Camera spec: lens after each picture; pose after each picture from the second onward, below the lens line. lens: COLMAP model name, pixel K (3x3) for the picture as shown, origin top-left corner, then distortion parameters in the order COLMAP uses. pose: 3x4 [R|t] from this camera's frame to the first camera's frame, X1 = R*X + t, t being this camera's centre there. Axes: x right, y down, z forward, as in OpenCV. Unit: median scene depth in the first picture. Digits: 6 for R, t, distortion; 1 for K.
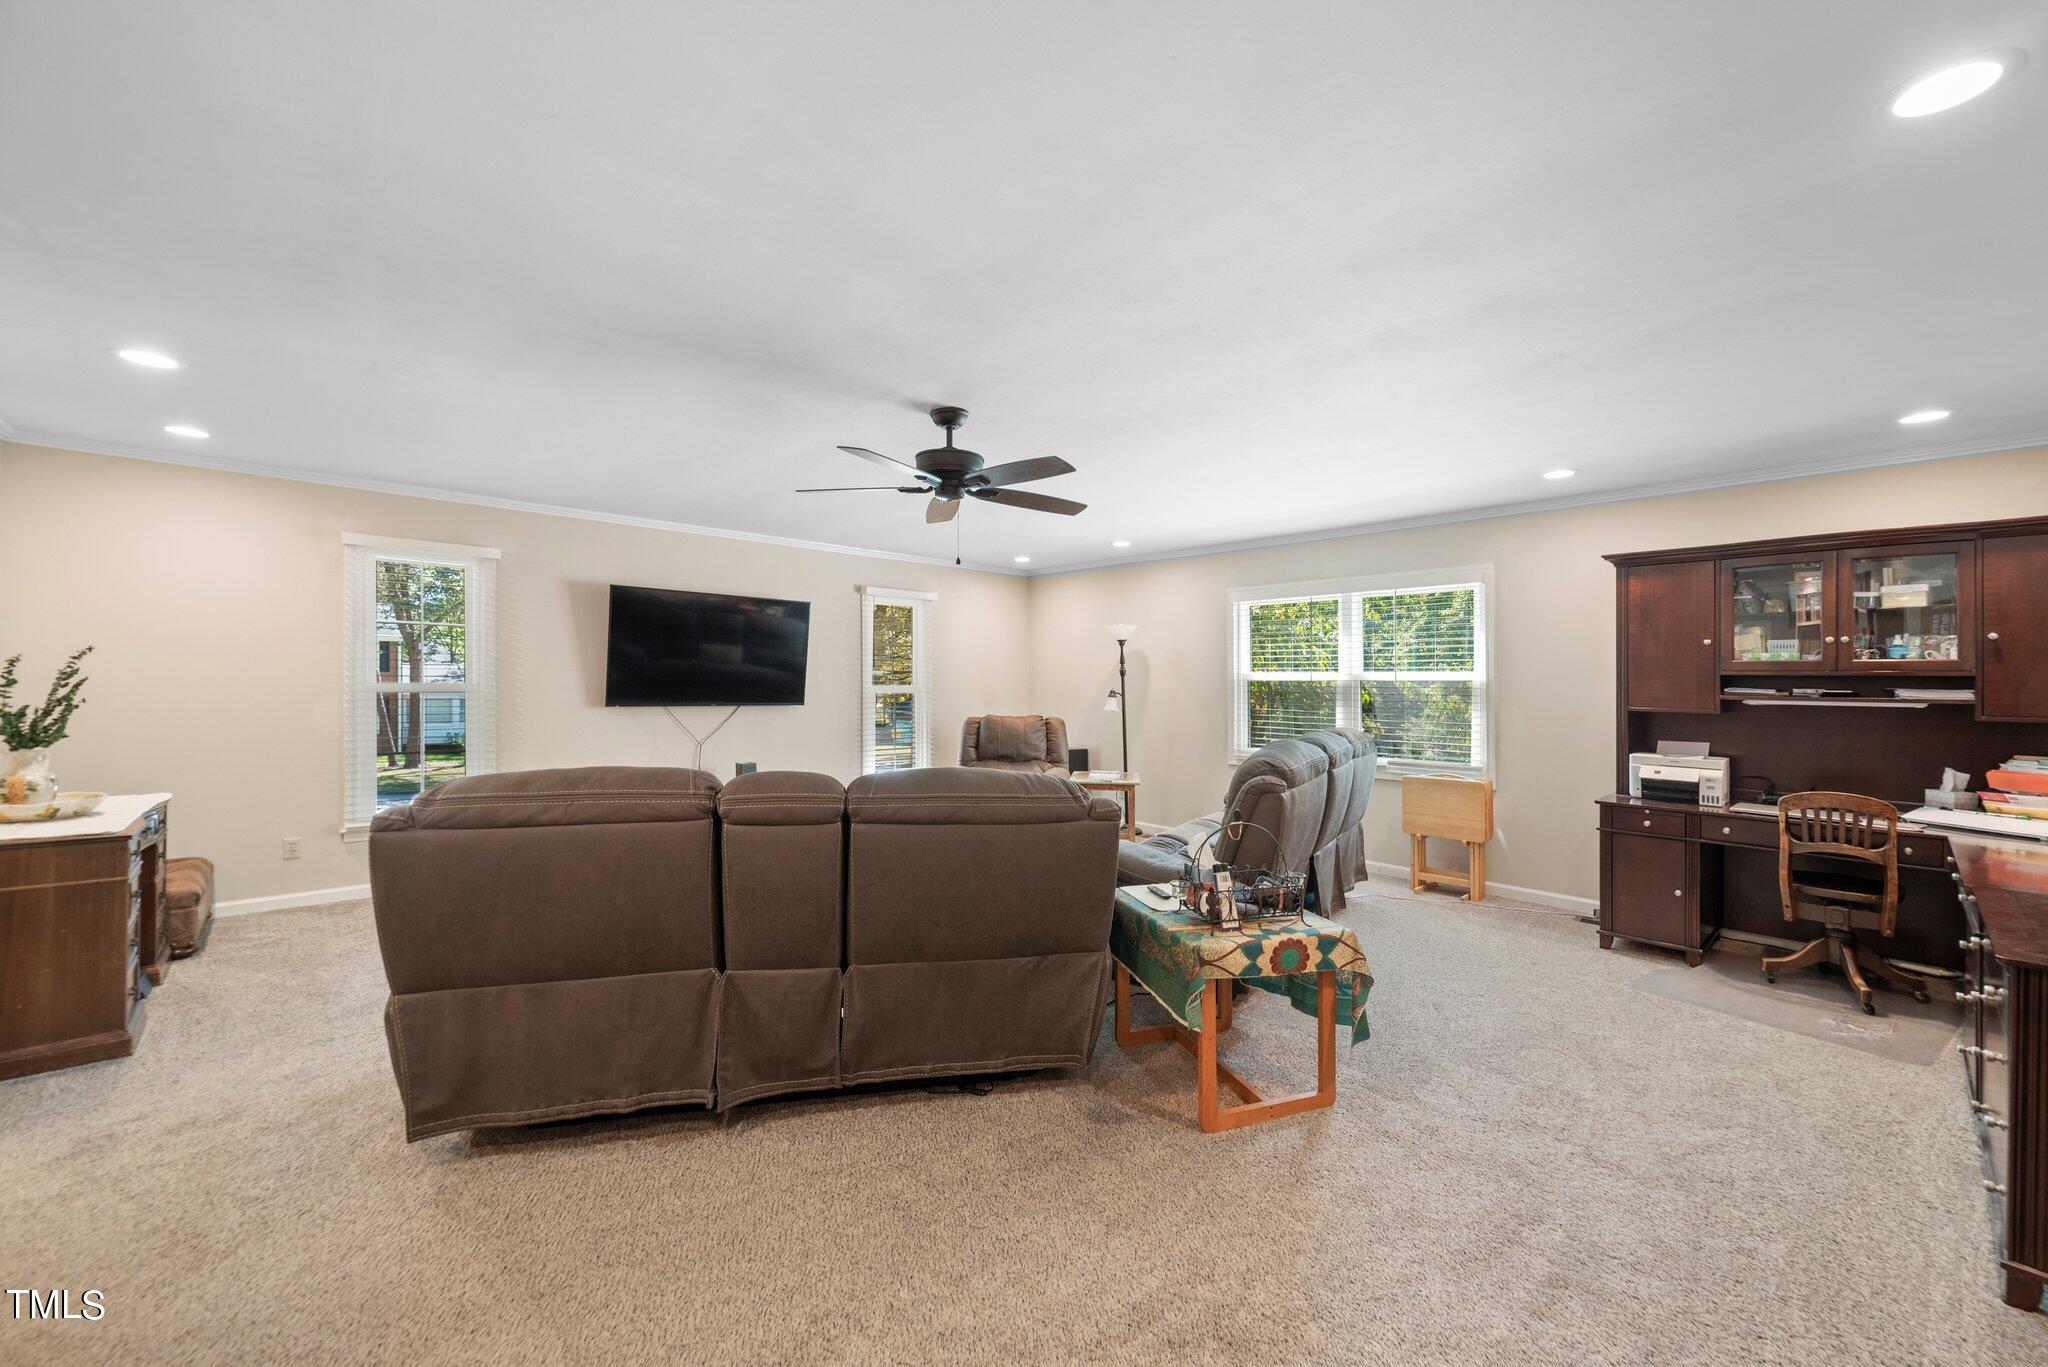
lens RADIAL K [[778.4, 0, 1031.8], [0, 778.4, 691.3], [0, 0, 1]] dist [-0.001785, -0.000616]
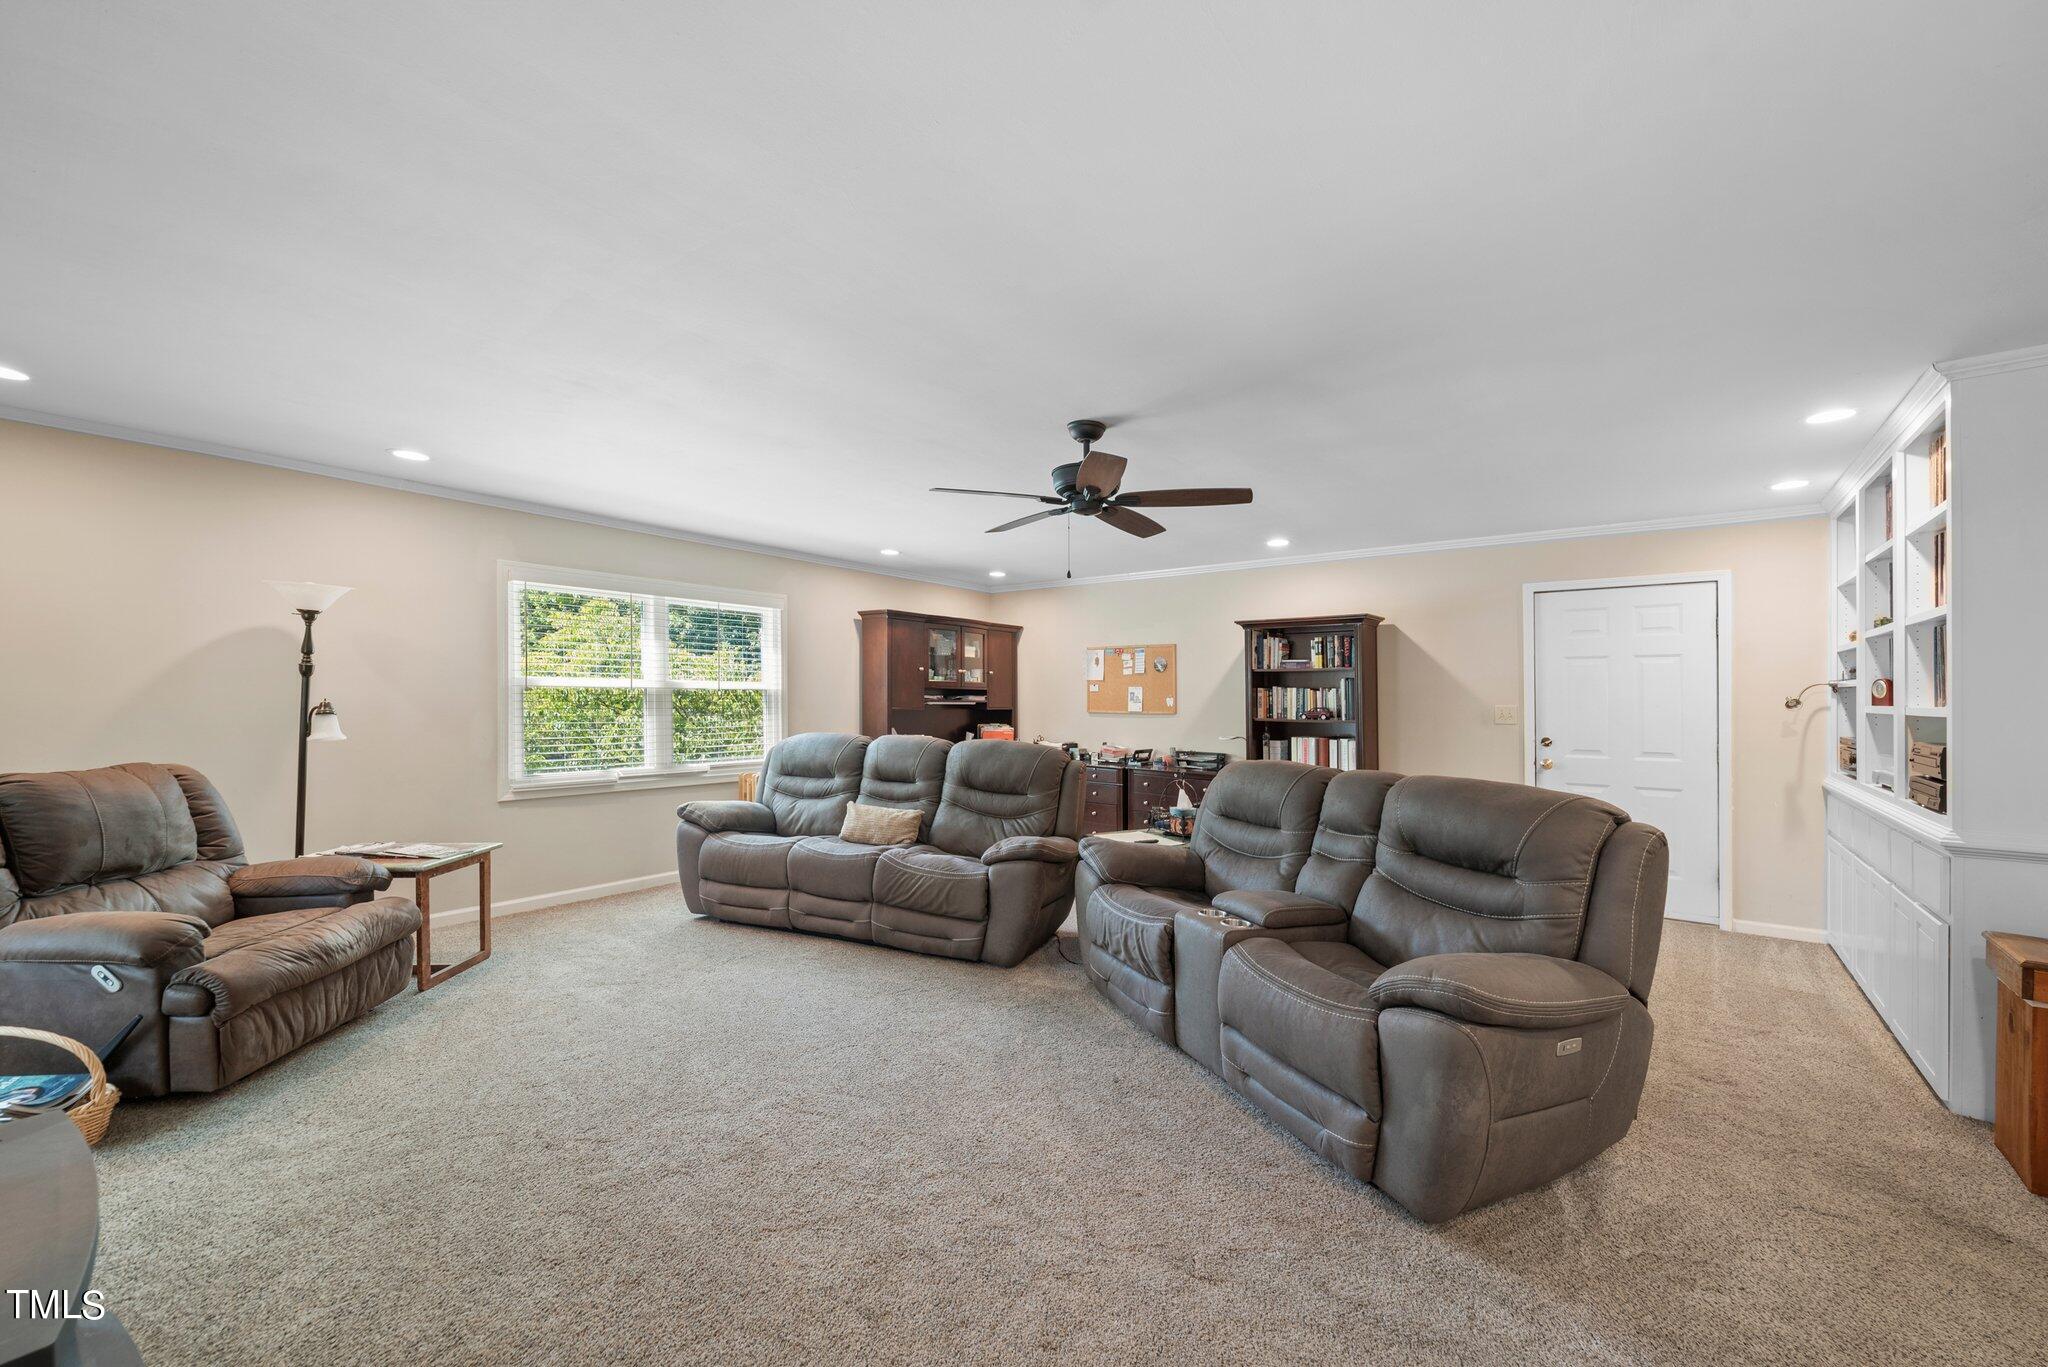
lens RADIAL K [[778.4, 0, 1031.8], [0, 778.4, 691.3], [0, 0, 1]] dist [-0.001785, -0.000616]
pose [[-0.159318, -0.005366, 0.987213, -0.605877], [-0.002885, 0.999983, 0.004969, -0.015537], [-0.987223, -0.002056, -0.159331, 0.695276]]
